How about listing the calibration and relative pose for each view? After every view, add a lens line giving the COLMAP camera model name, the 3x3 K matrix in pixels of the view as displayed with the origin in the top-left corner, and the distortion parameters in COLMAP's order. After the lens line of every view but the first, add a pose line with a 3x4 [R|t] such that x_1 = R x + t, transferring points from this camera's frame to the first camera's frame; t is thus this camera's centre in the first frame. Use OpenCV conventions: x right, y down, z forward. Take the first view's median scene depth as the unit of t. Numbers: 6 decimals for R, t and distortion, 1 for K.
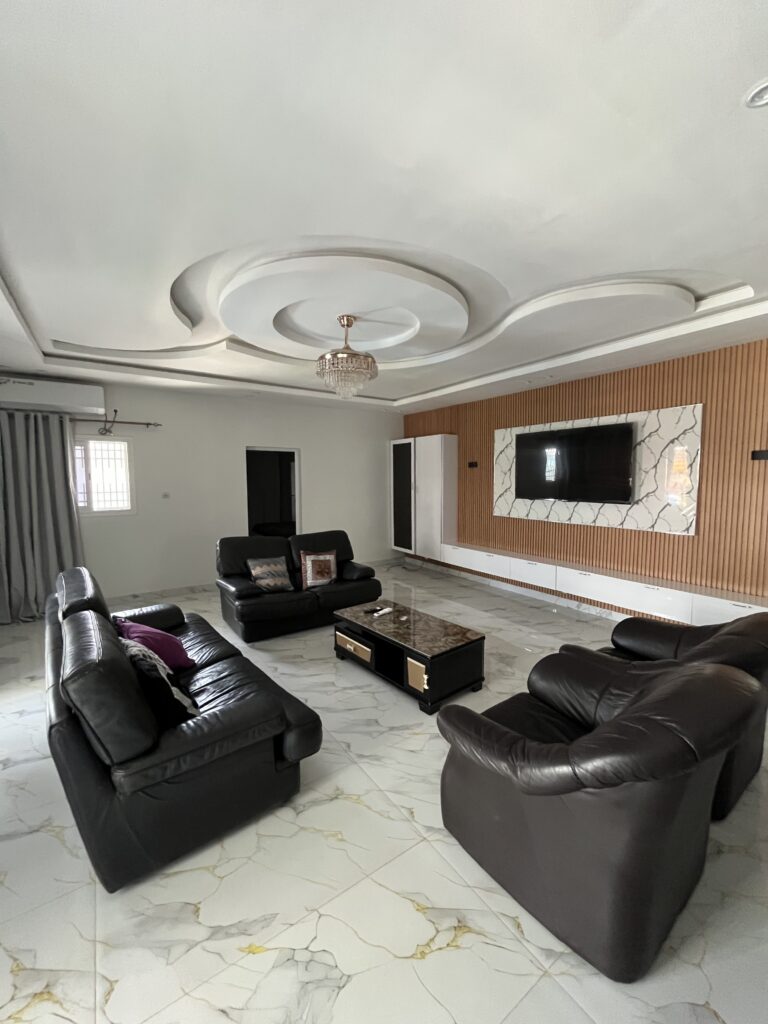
lens RADIAL K [[412.0, 0, 386.6], [0, 412.0, 510.5], [0, 0, 1]] dist [-0.005827, 0.000958]
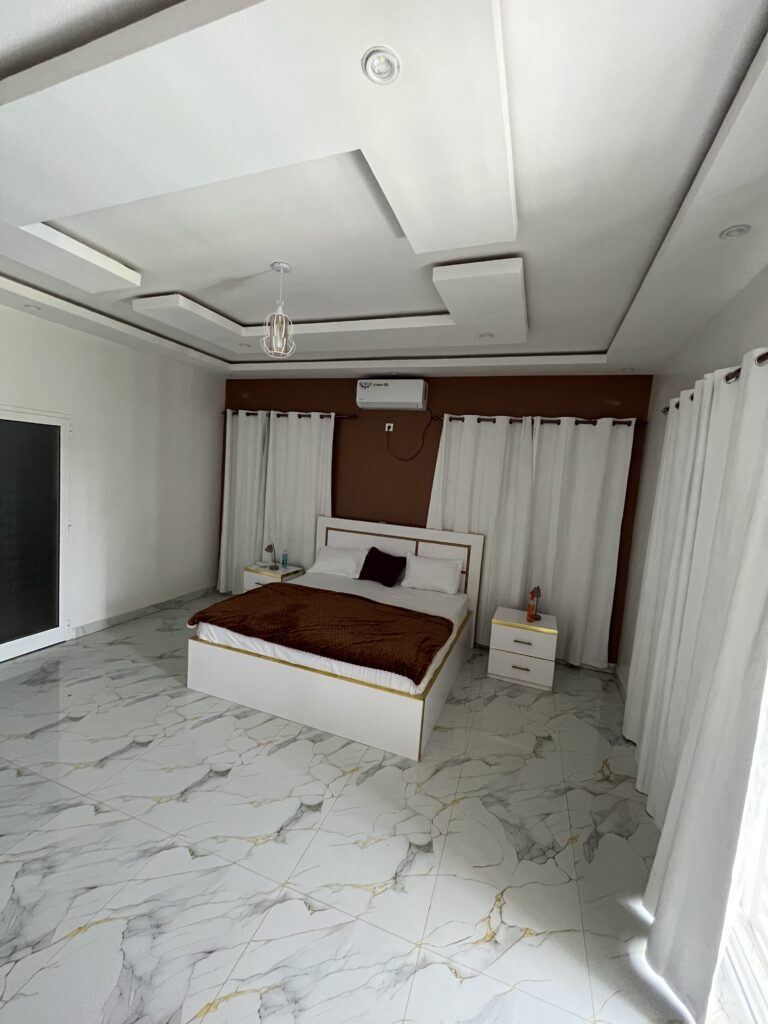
lens RADIAL K [[412.0, 0, 382.8], [0, 412.0, 512.2], [0, 0, 1]] dist [-0.005827, 0.000958]
pose [[-0.810095, -0.008901, -0.586231, 1.098270], [-0.121093, 0.980866, 0.152442, -0.244847], [0.573657, 0.194480, -0.795672, 1.519058]]
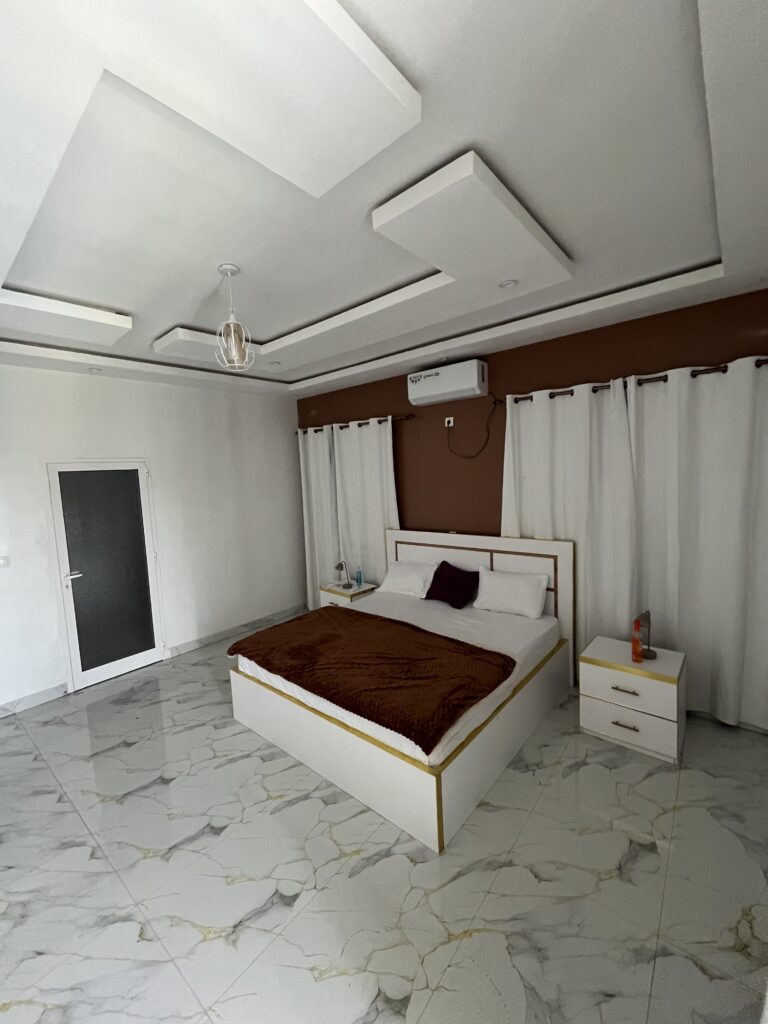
lens RADIAL K [[412.0, 0, 384.1], [0, 412.0, 511.8], [0, 0, 1]] dist [-0.005827, 0.000958]
pose [[-0.960933, 0.066108, -0.268769, 0.389177], [0.020959, 0.985649, 0.167504, -0.288454], [0.275985, 0.155327, -0.948528, 1.468176]]
